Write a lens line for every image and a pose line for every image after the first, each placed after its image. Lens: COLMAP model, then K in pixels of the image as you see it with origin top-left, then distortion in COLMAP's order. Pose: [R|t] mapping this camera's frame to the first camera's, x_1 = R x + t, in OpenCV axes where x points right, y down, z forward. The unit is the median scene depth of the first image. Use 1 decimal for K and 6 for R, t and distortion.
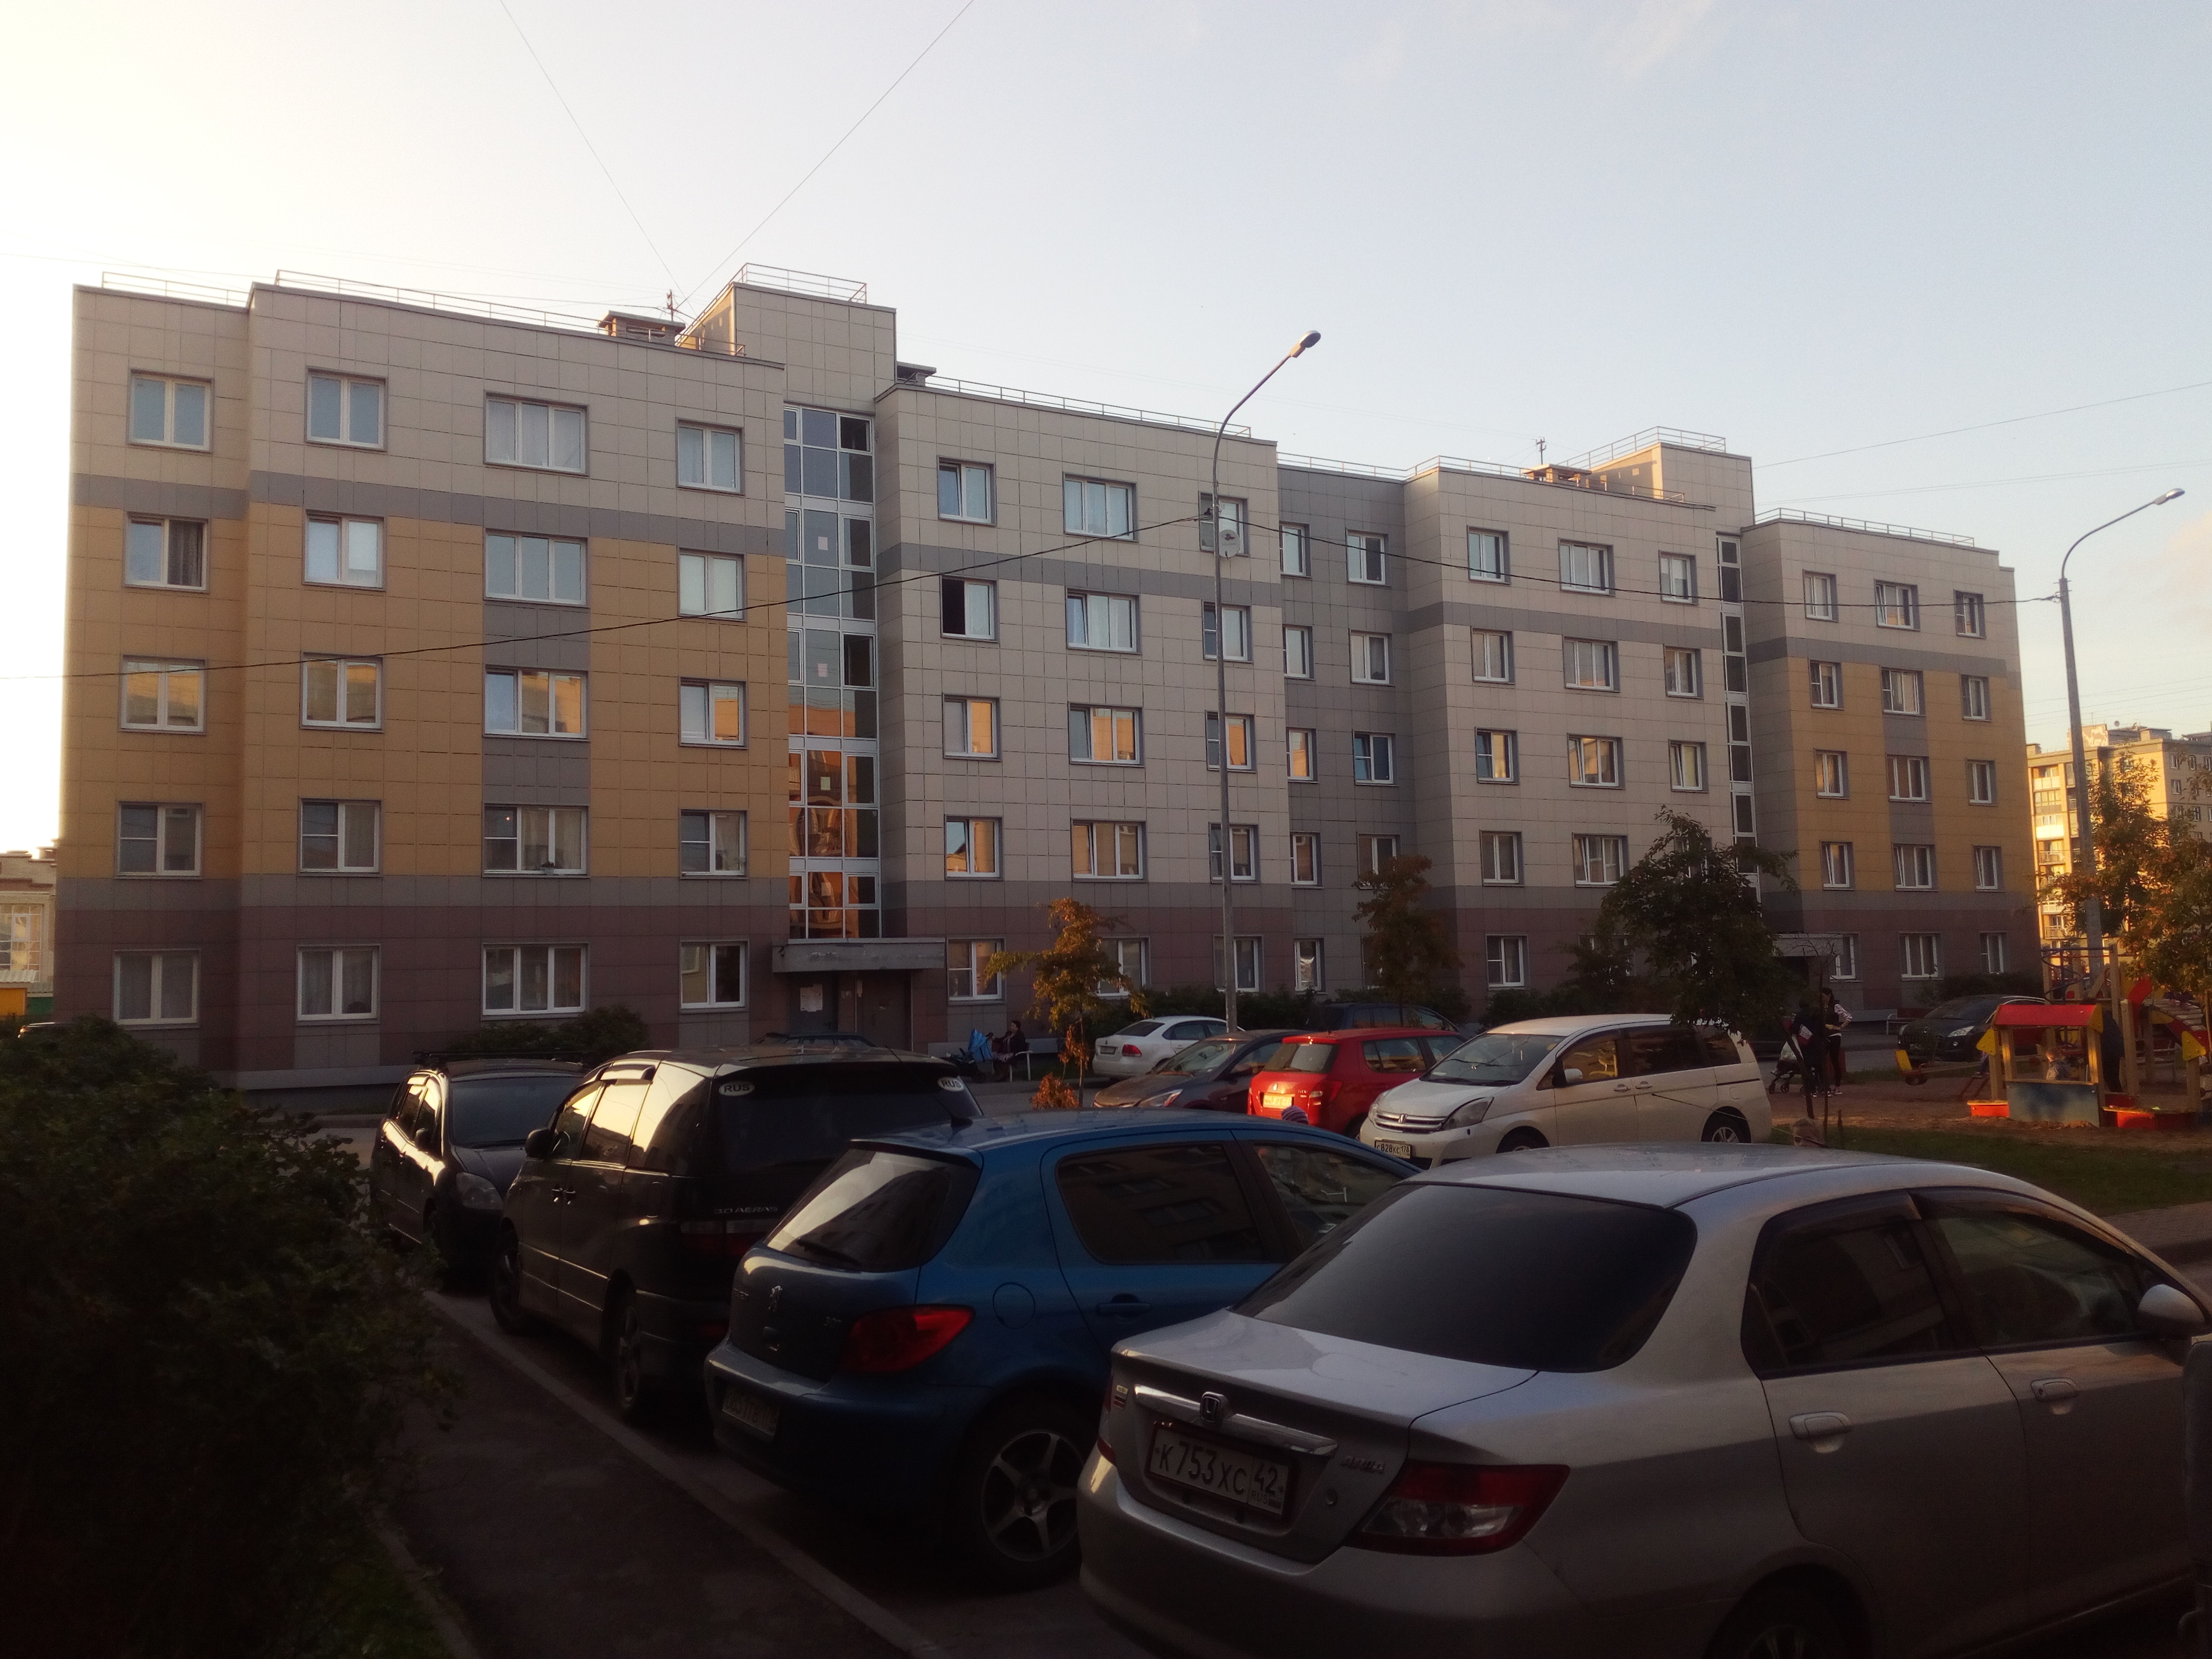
lens RADIAL K [[1890.6, 0, 1106.4], [0, 1890.6, 802.6], [0, 0, 1]] dist [0.067728, -0.004444]
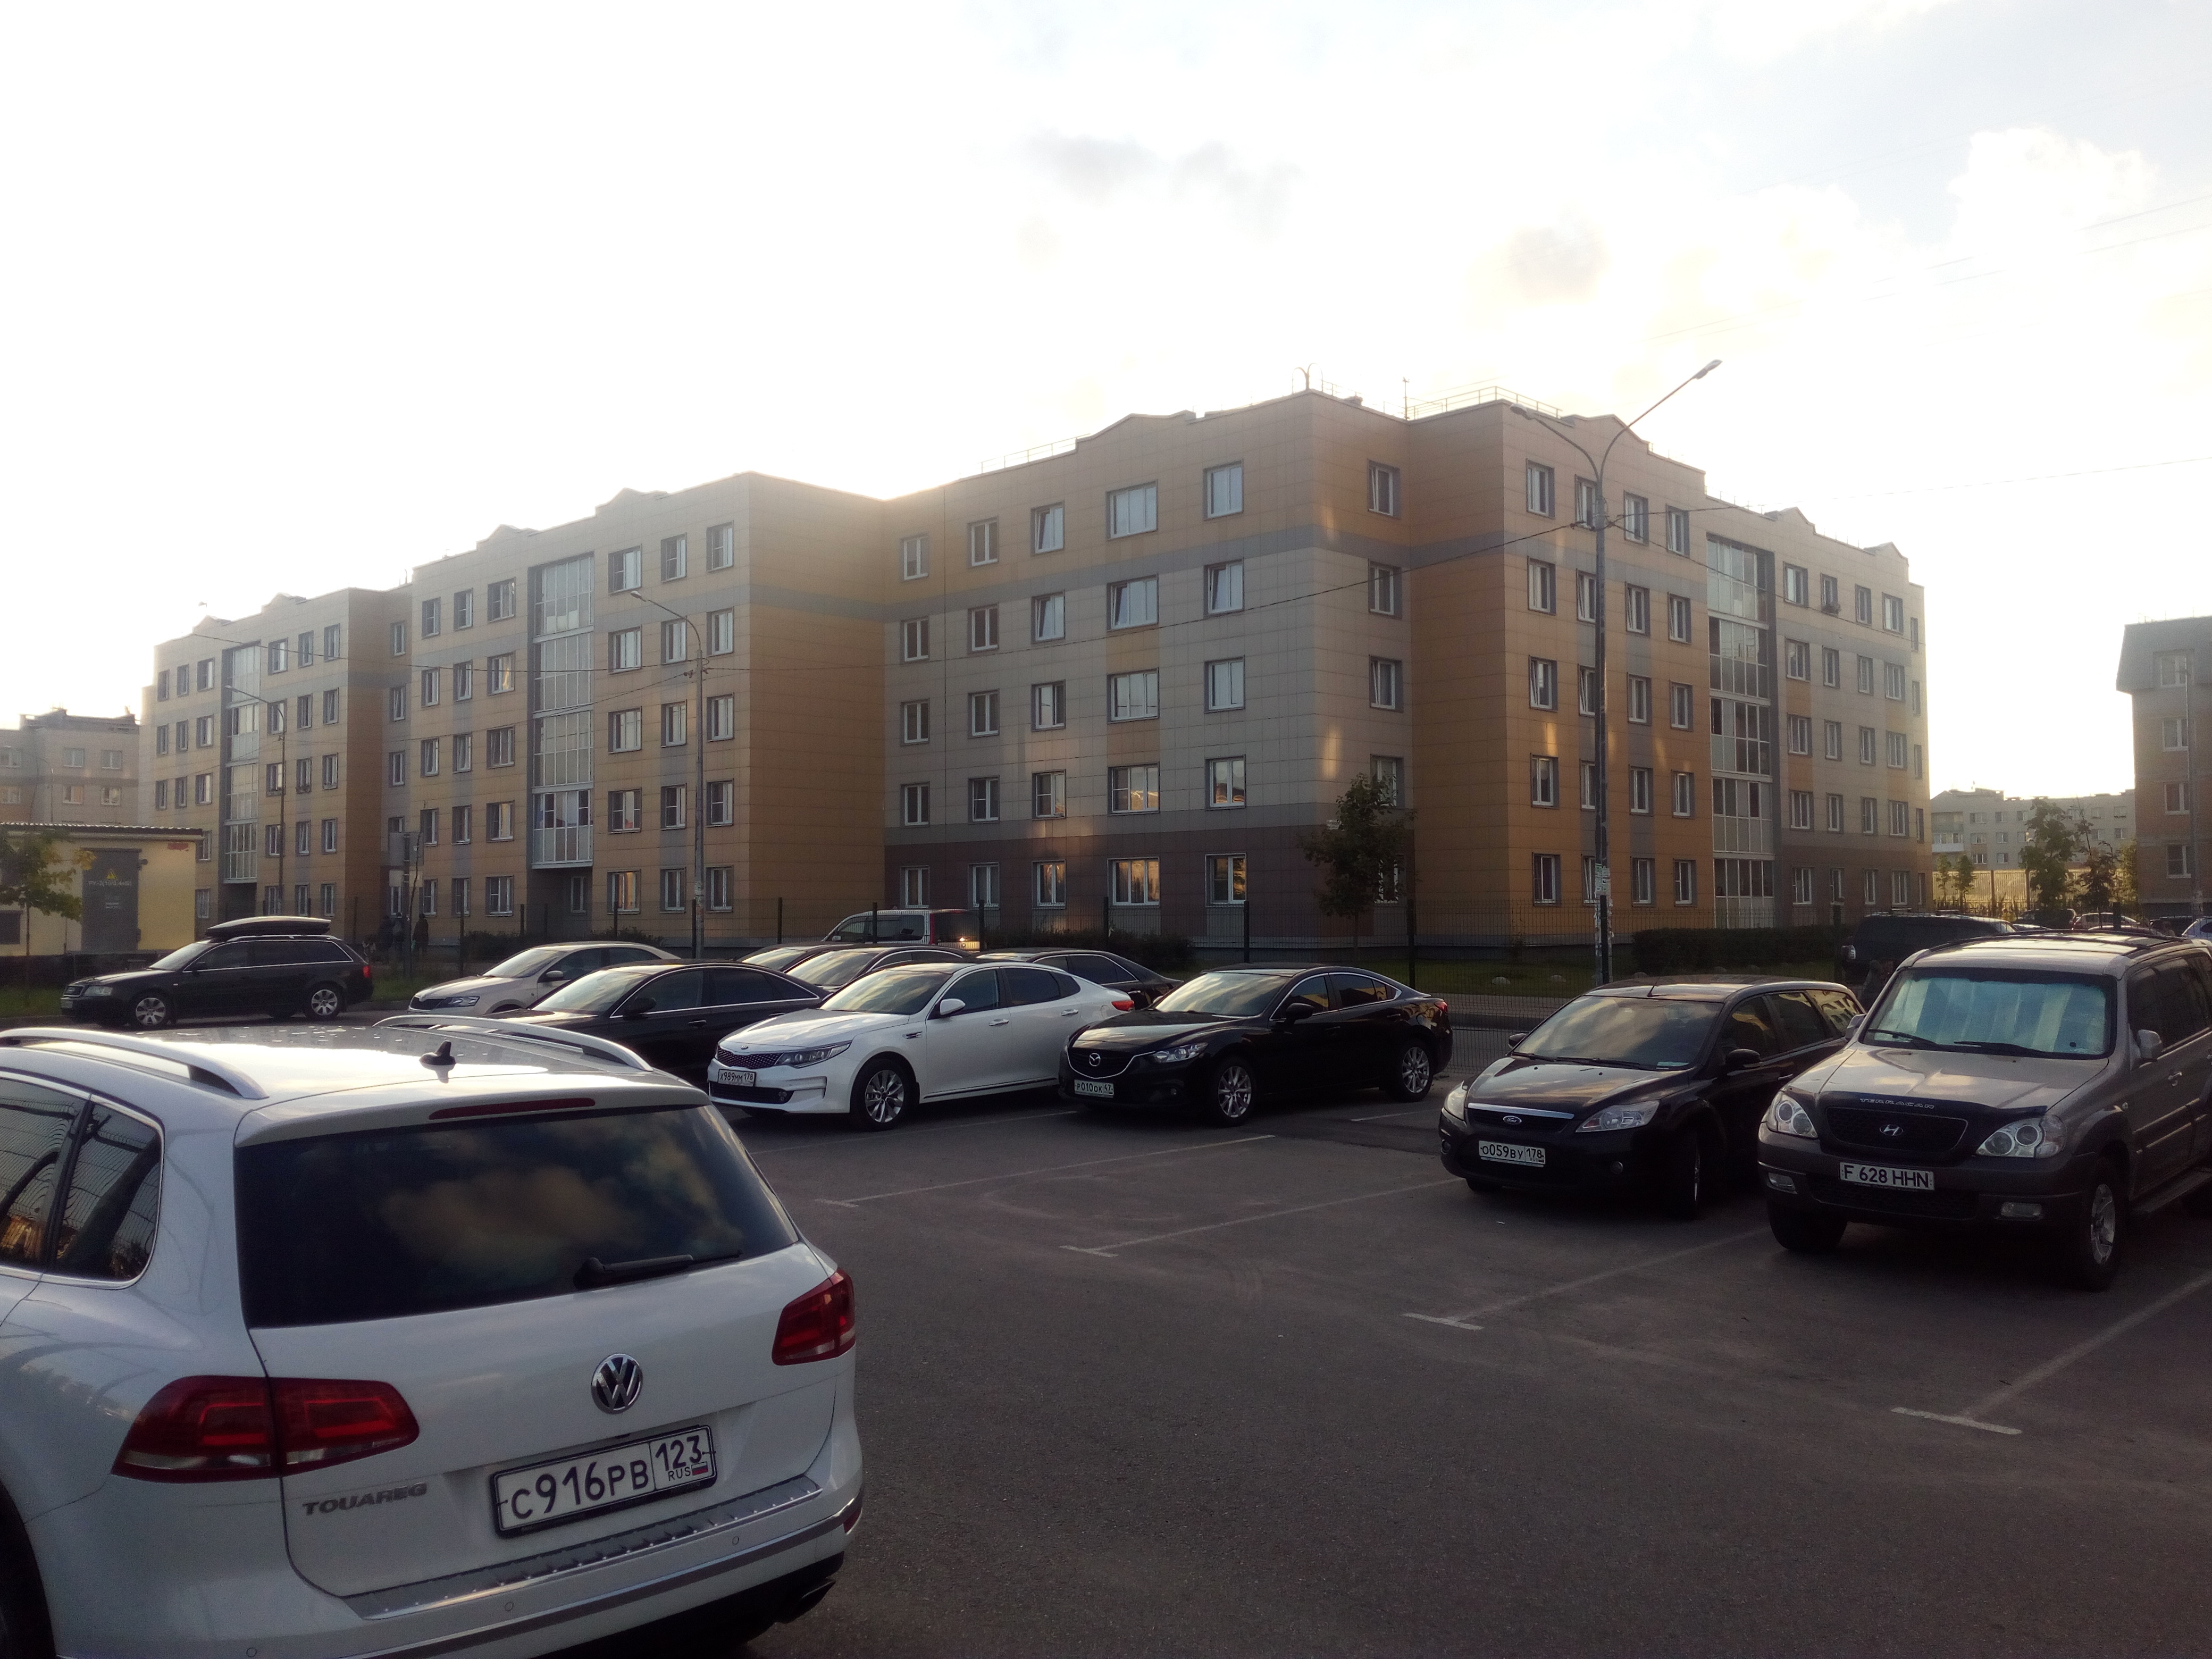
lens RADIAL K [[1845.1, 0, 1106.0], [0, 1845.1, 829.5], [0, 0, 1]] dist [0.041552, -0.001158]
pose [[0.222212, -0.015327, -0.974878, 1.112598], [0.100260, 0.994935, 0.007211, 0.039025], [0.969830, -0.099343, 0.222624, 0.666622]]
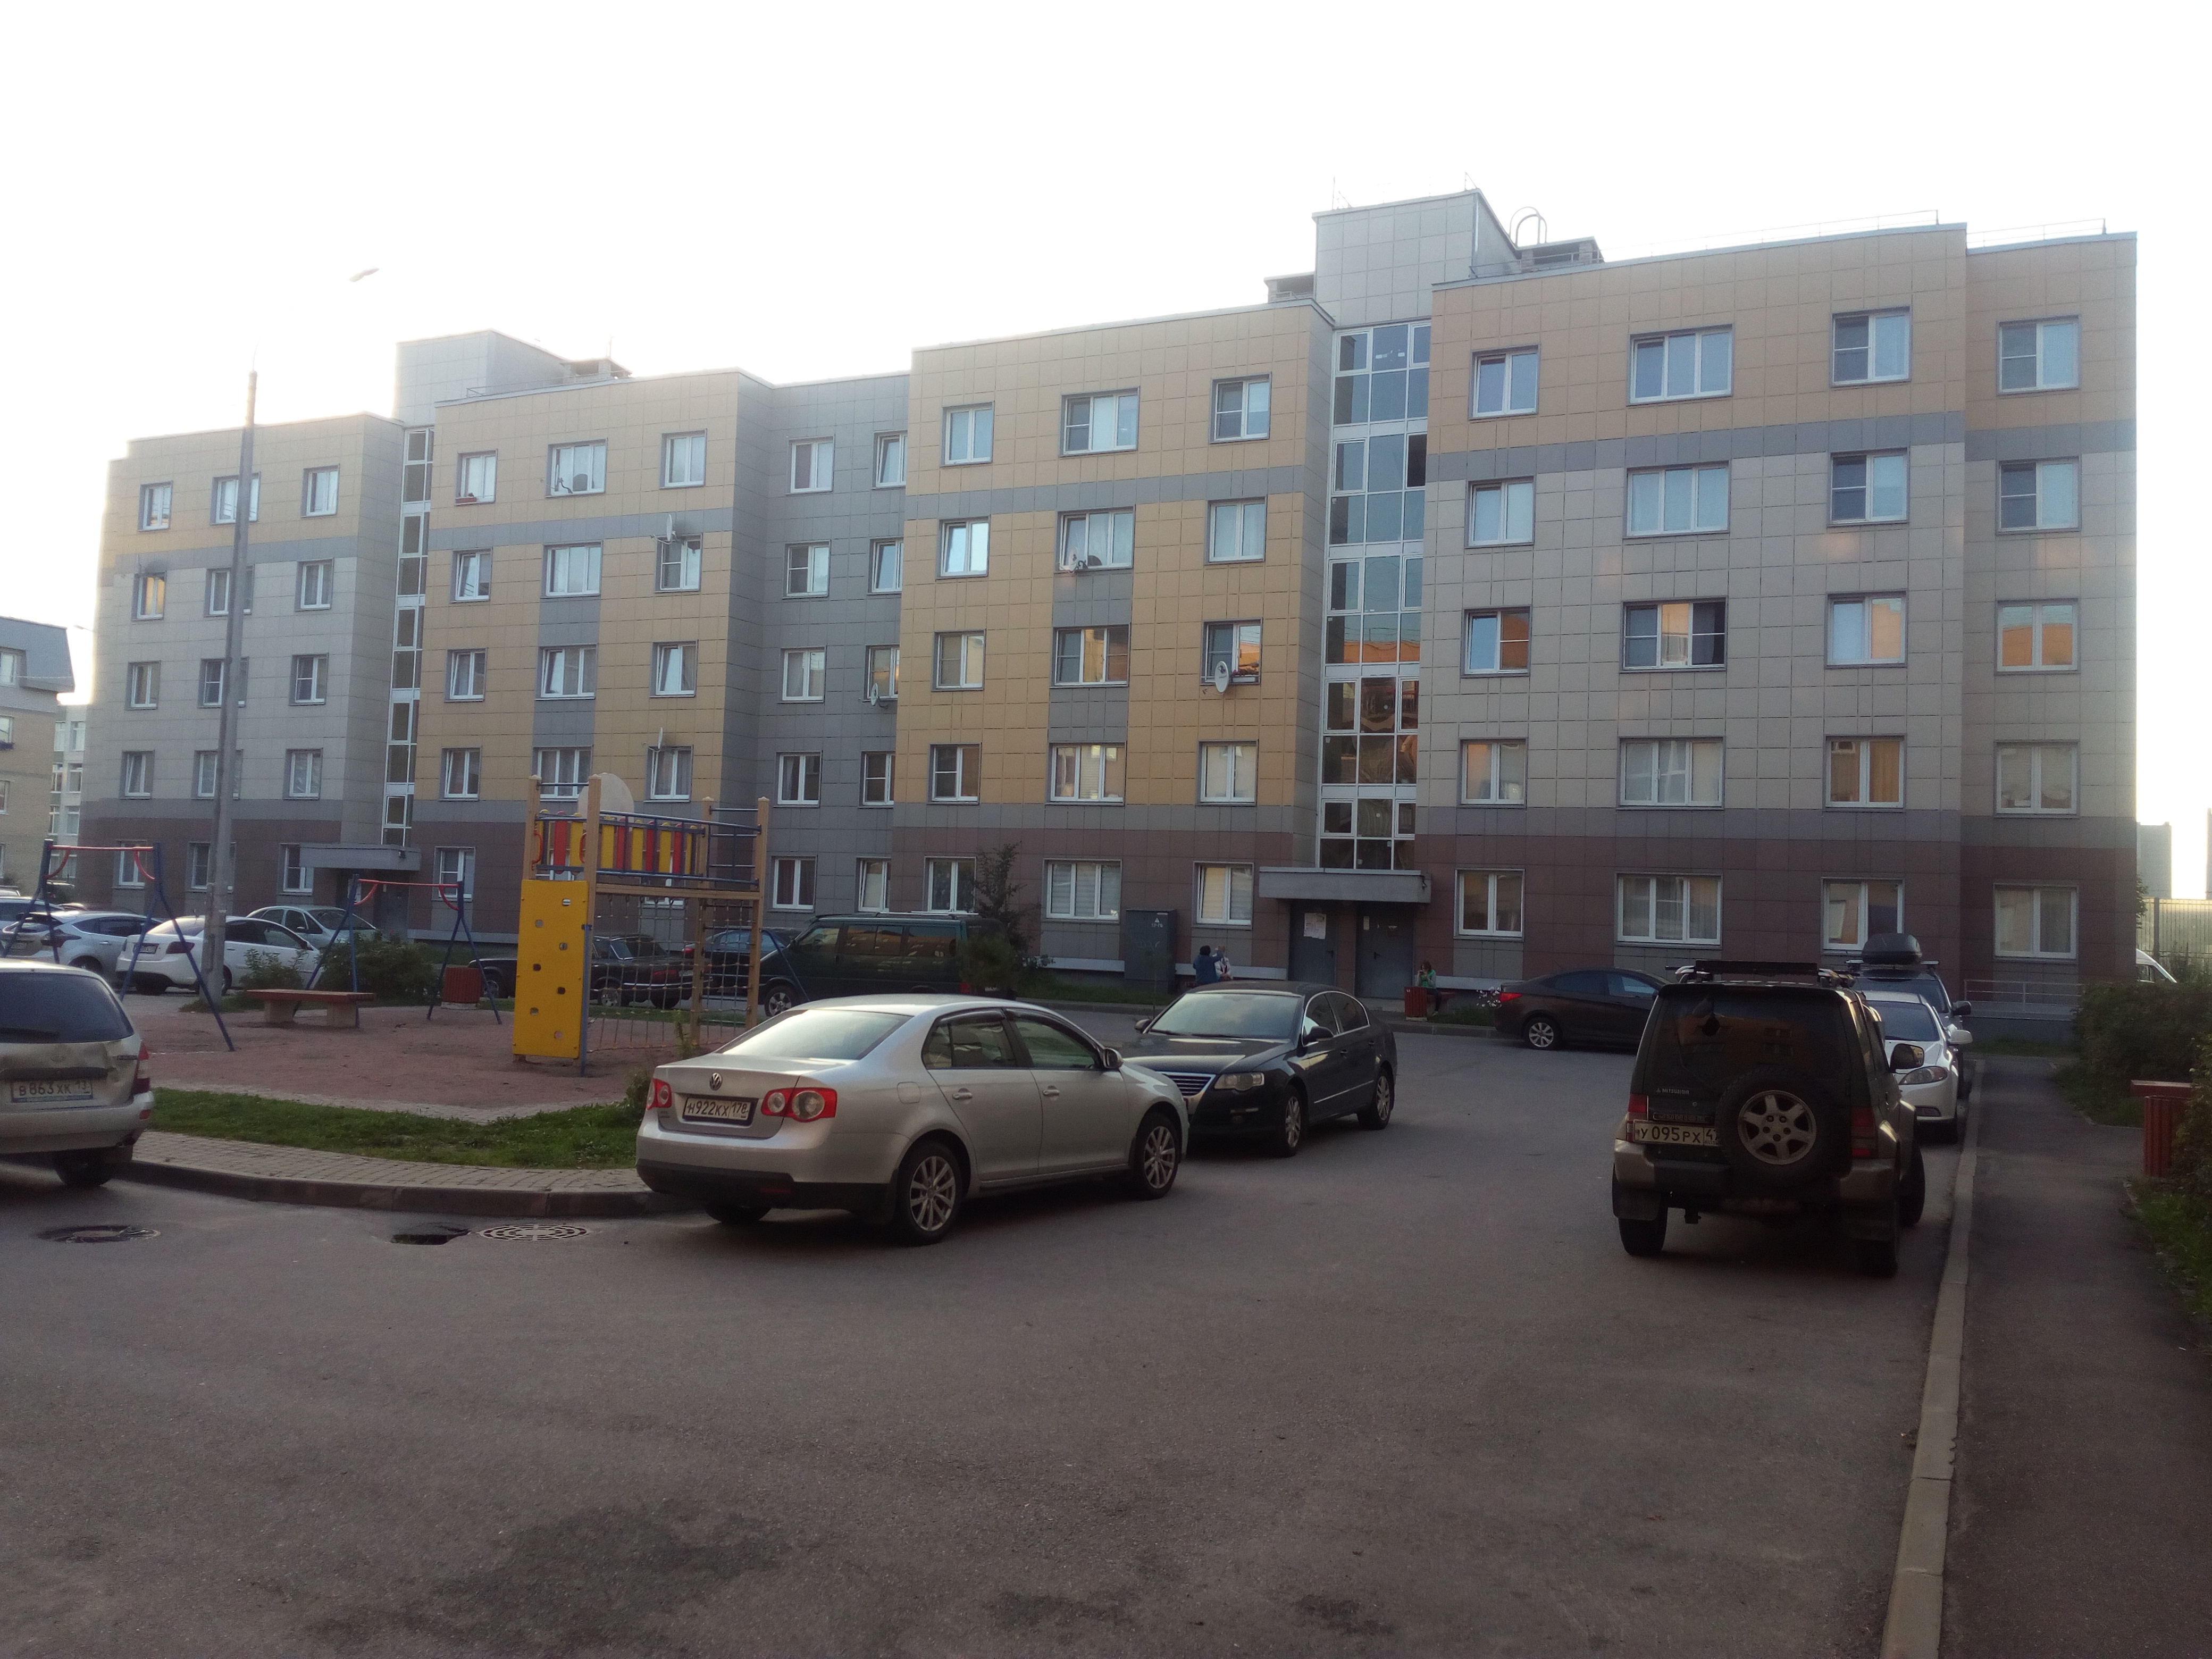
lens RADIAL K [[1845.1, 0, 1106.0], [0, 1845.1, 829.5], [0, 0, 1]] dist [0.041552, -0.001158]
pose [[0.539677, 0.006118, -0.841850, 0.631727], [0.032556, 0.999074, 0.028131, 0.021986], [0.841242, -0.042589, 0.538978, 0.376234]]
